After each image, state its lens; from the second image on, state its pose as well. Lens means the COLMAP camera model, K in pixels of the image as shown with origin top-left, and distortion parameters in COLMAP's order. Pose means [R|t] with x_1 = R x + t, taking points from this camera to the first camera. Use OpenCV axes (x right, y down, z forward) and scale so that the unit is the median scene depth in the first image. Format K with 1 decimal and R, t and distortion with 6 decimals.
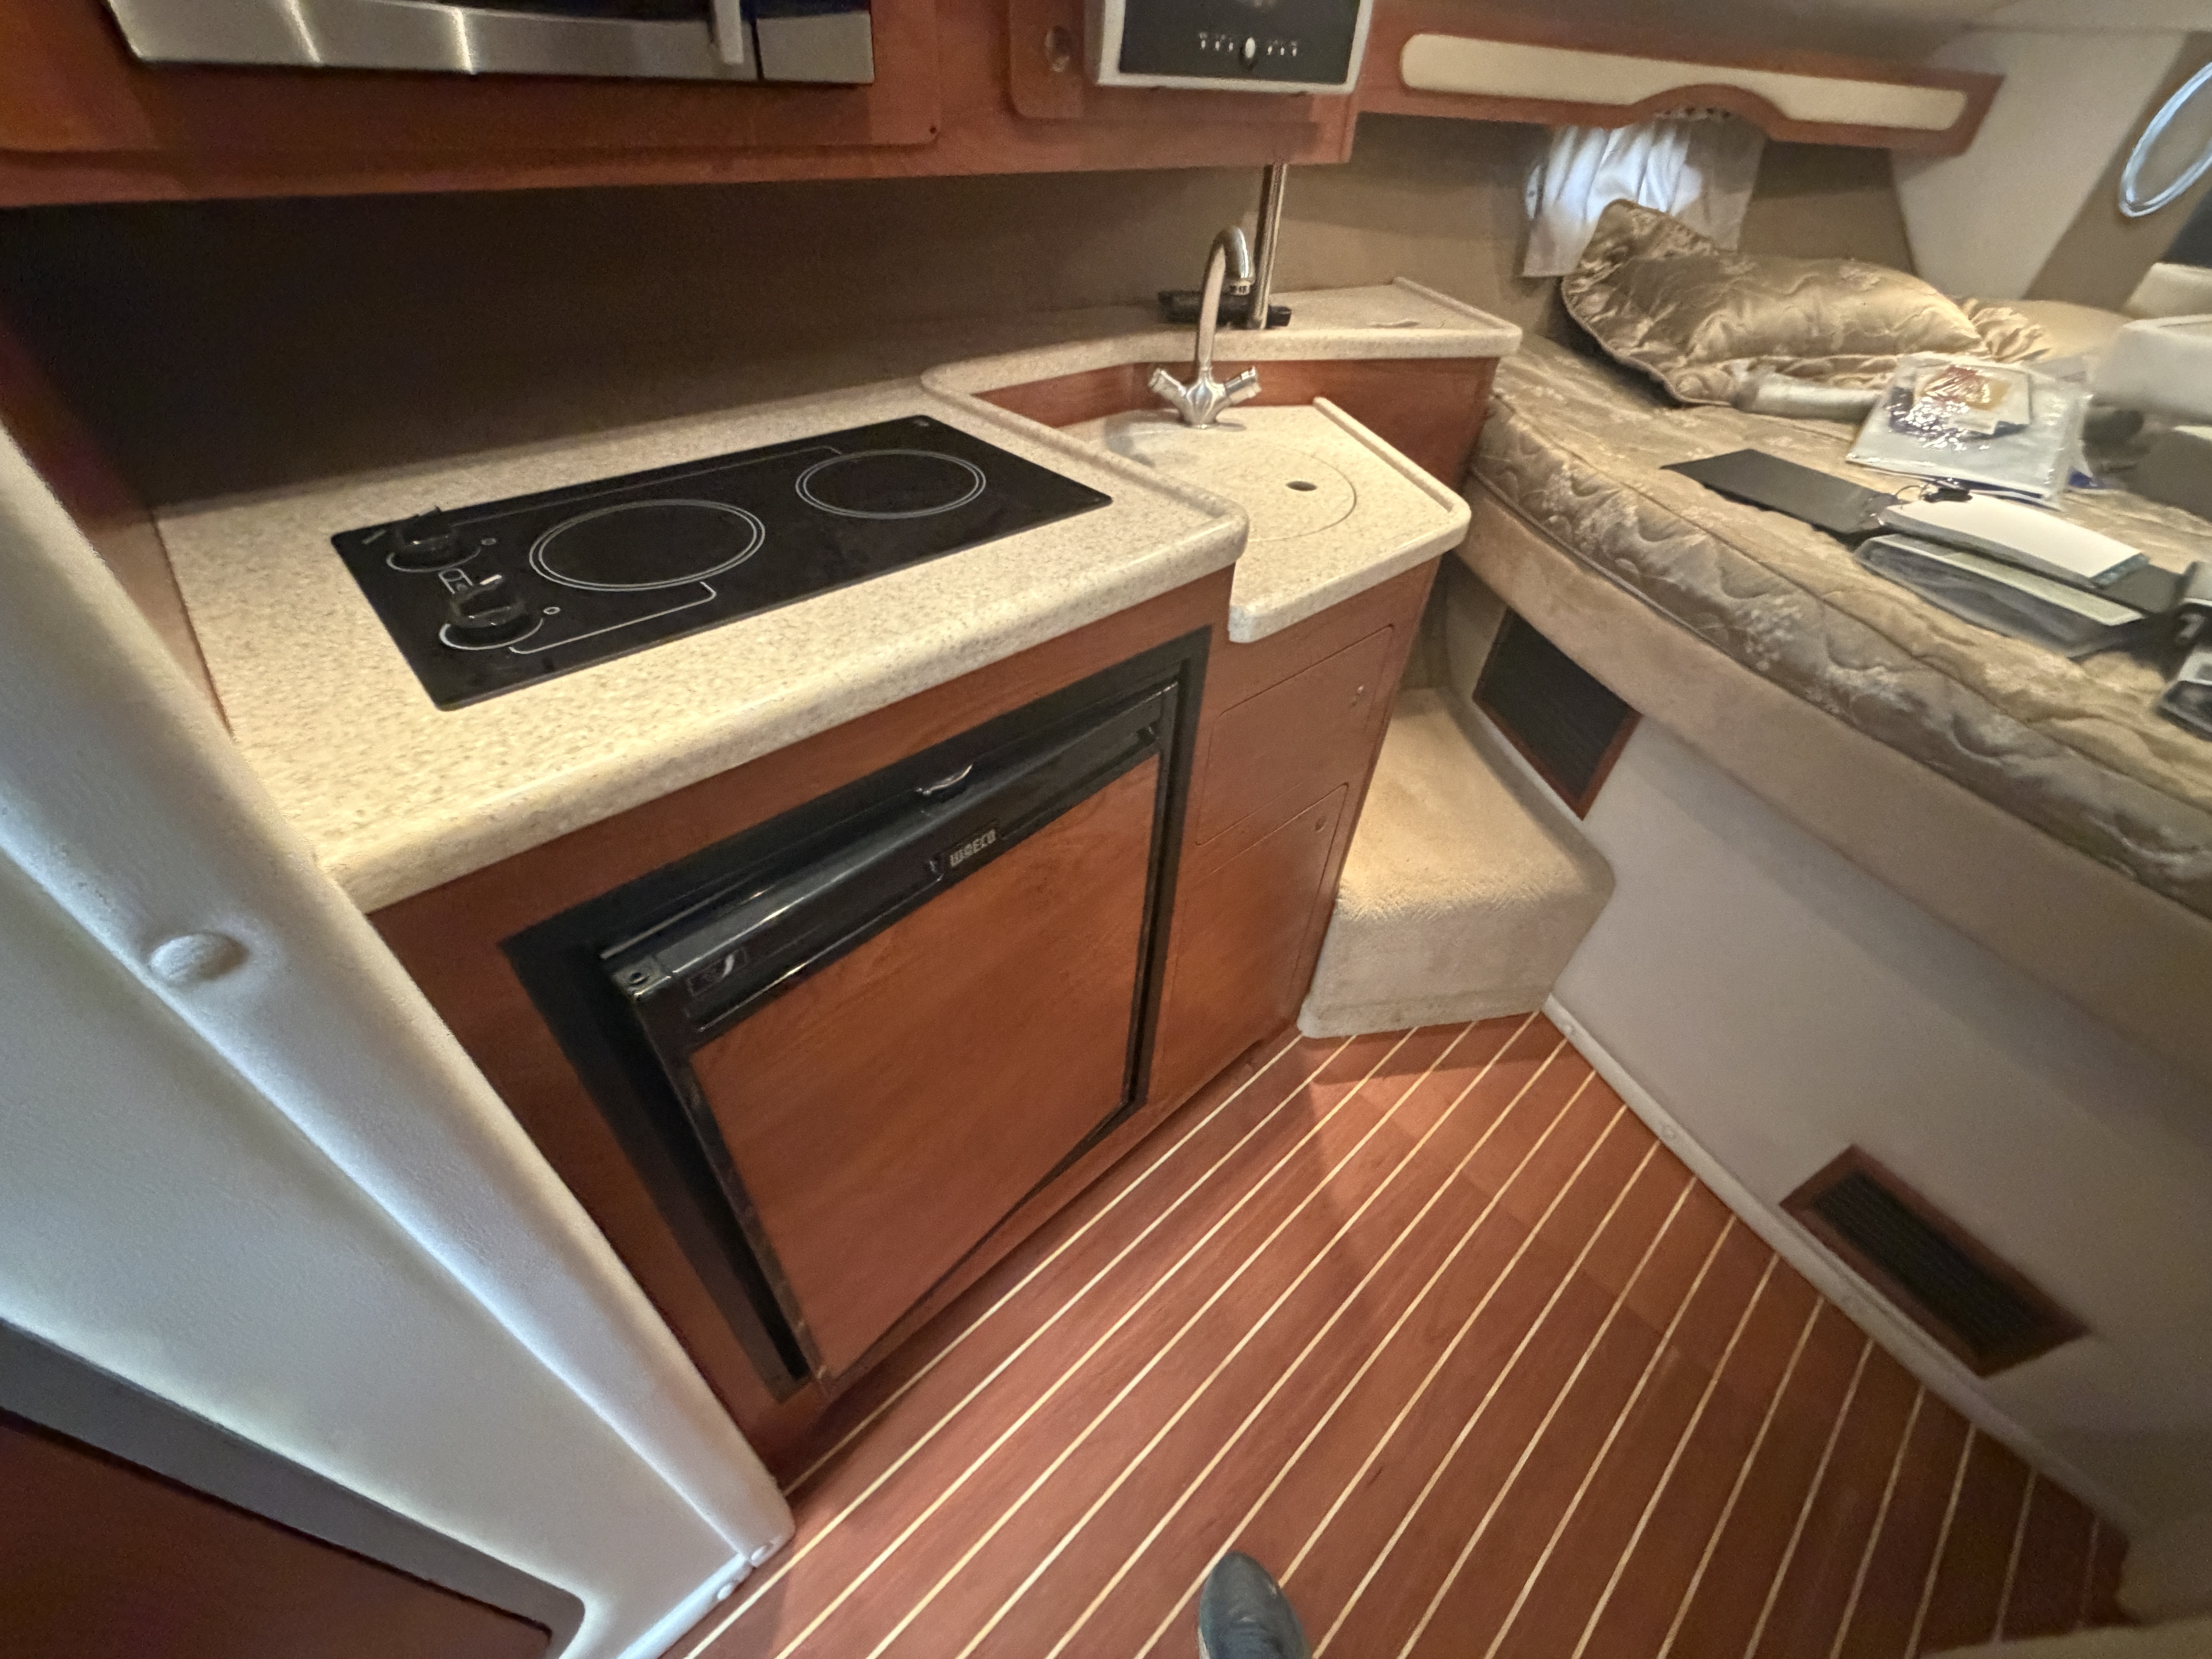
lens RADIAL K [[879.3, 0, 1102.0], [0, 879.3, 828.1], [0, 0, 1]] dist [-0.000449, 0.000209]
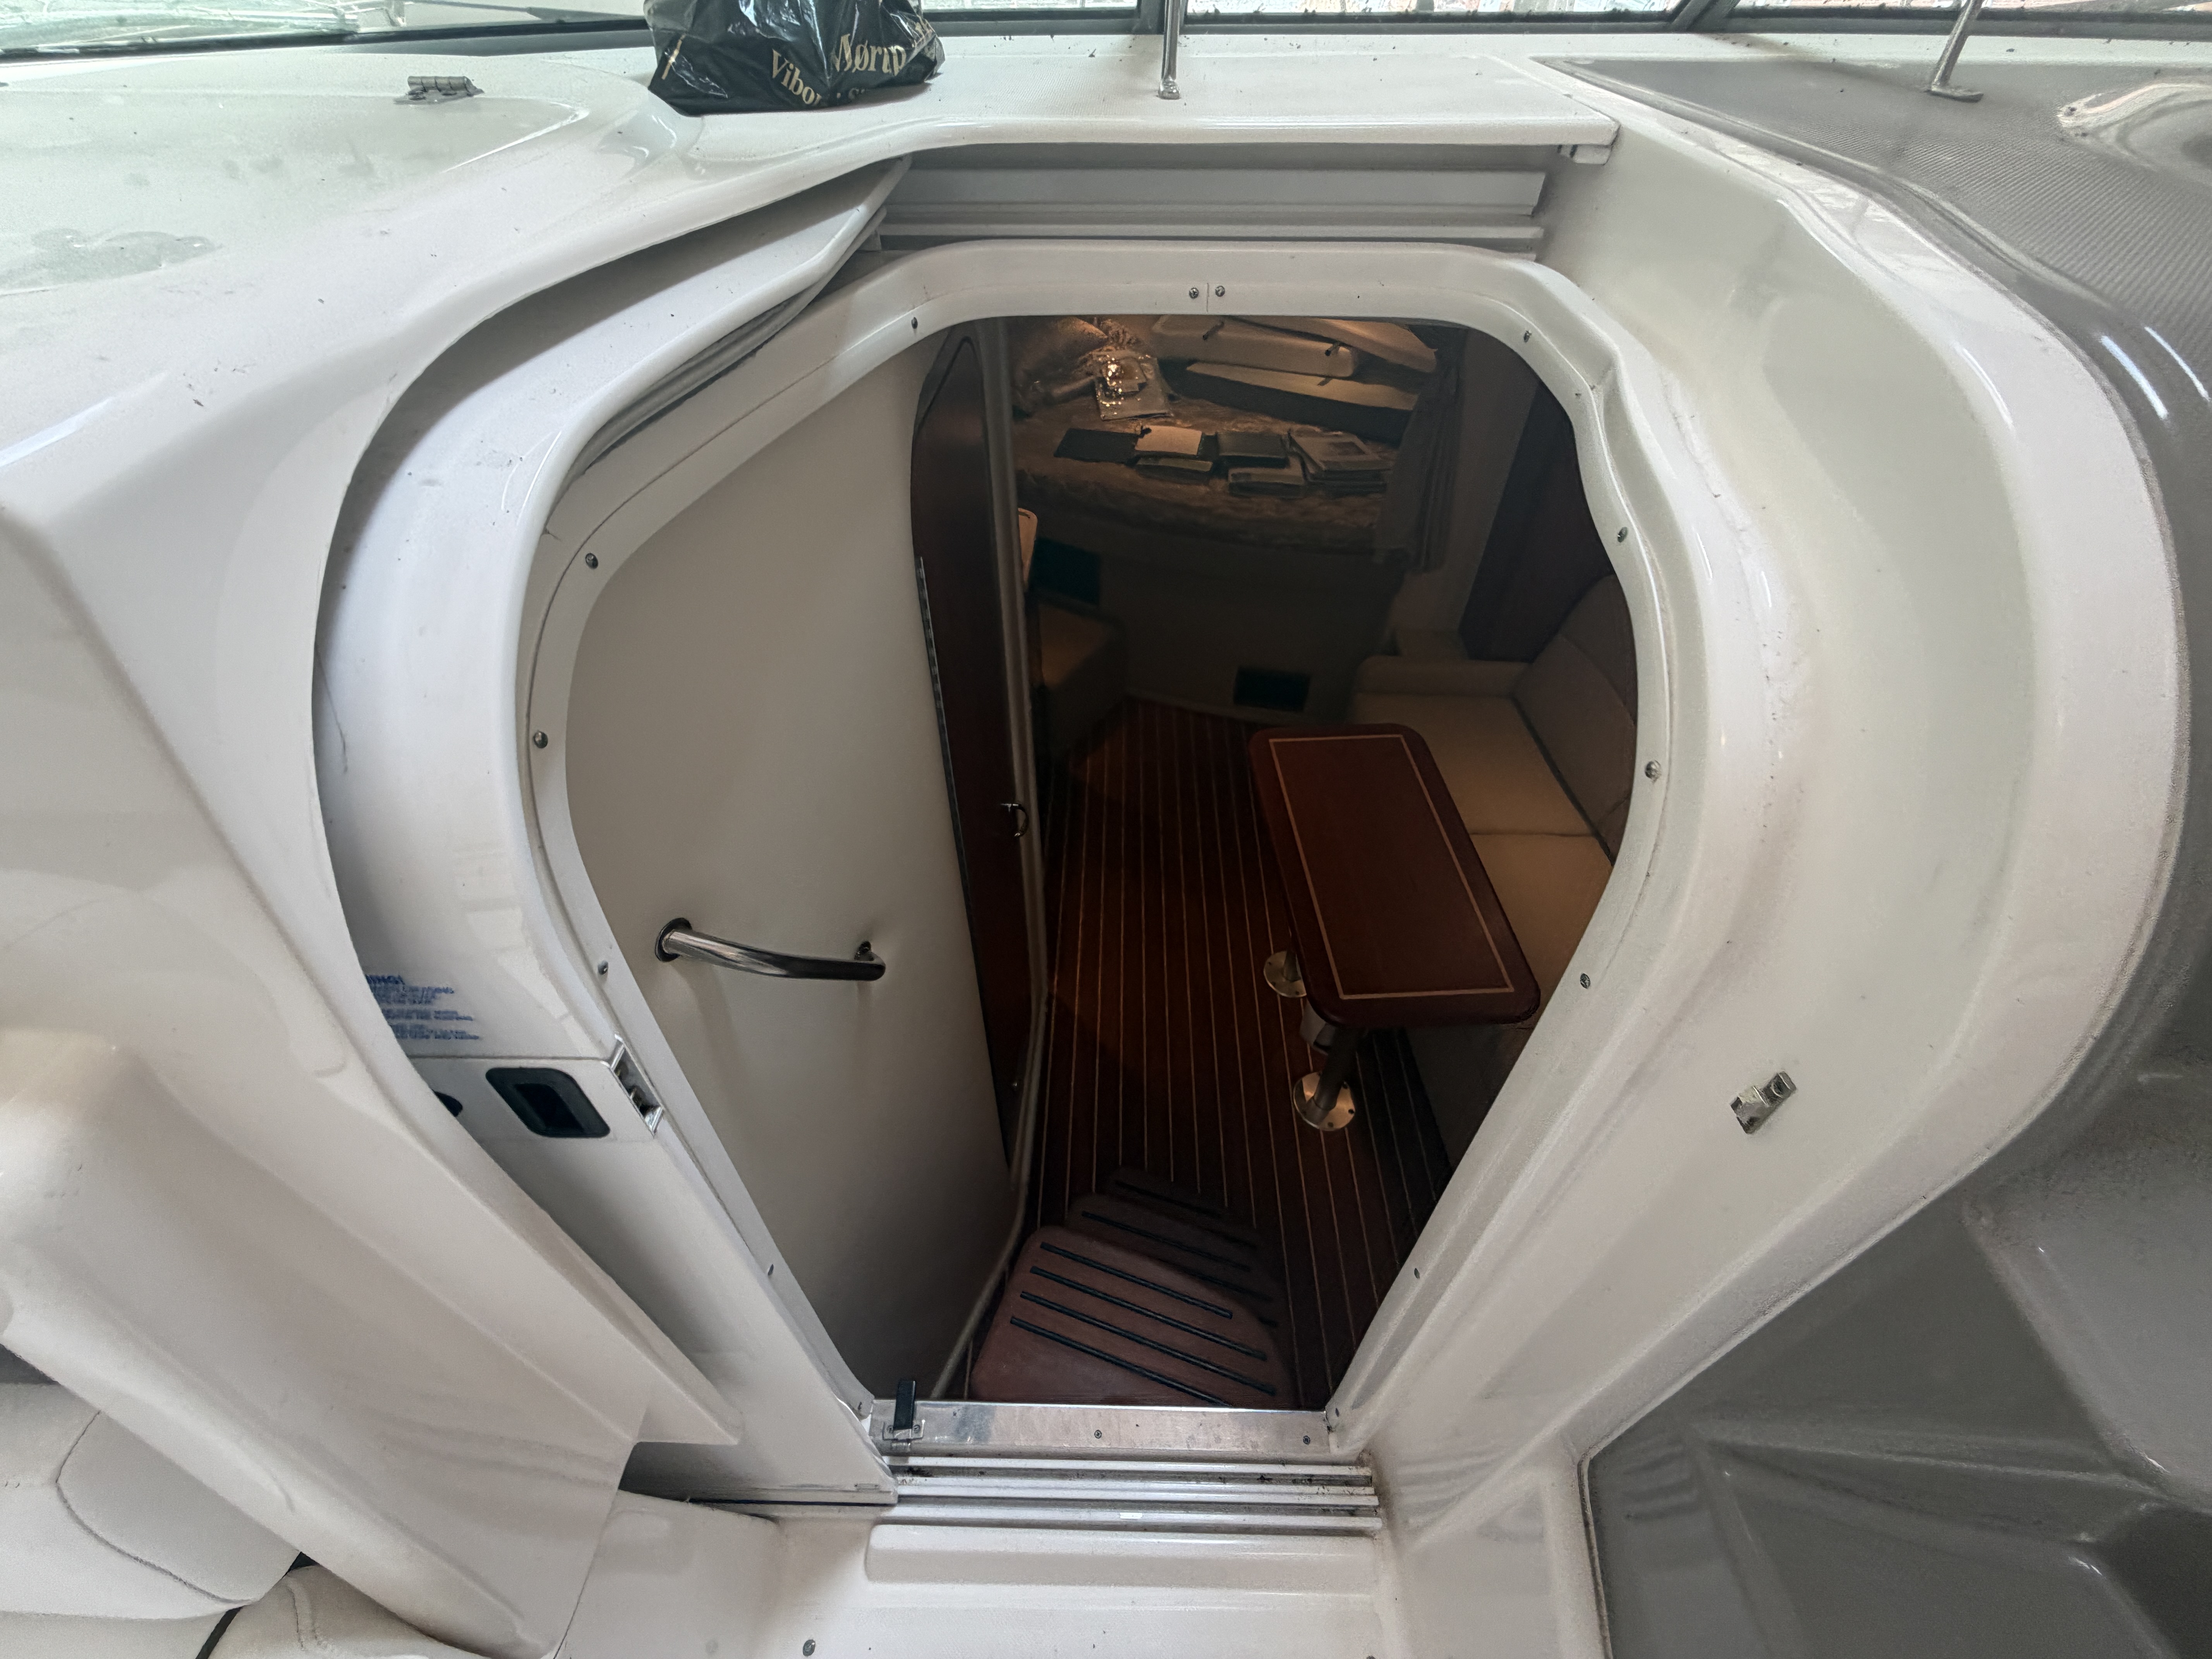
lens RADIAL K [[879.3, 0, 1103.2], [0, 879.3, 820.3], [0, 0, 1]] dist [-0.000449, 0.000209]
pose [[0.688578, -0.549226, 0.473509, -0.949888], [0.503288, 0.832052, 0.233218, -0.086311], [-0.522073, 0.077722, 0.849352, -1.018149]]
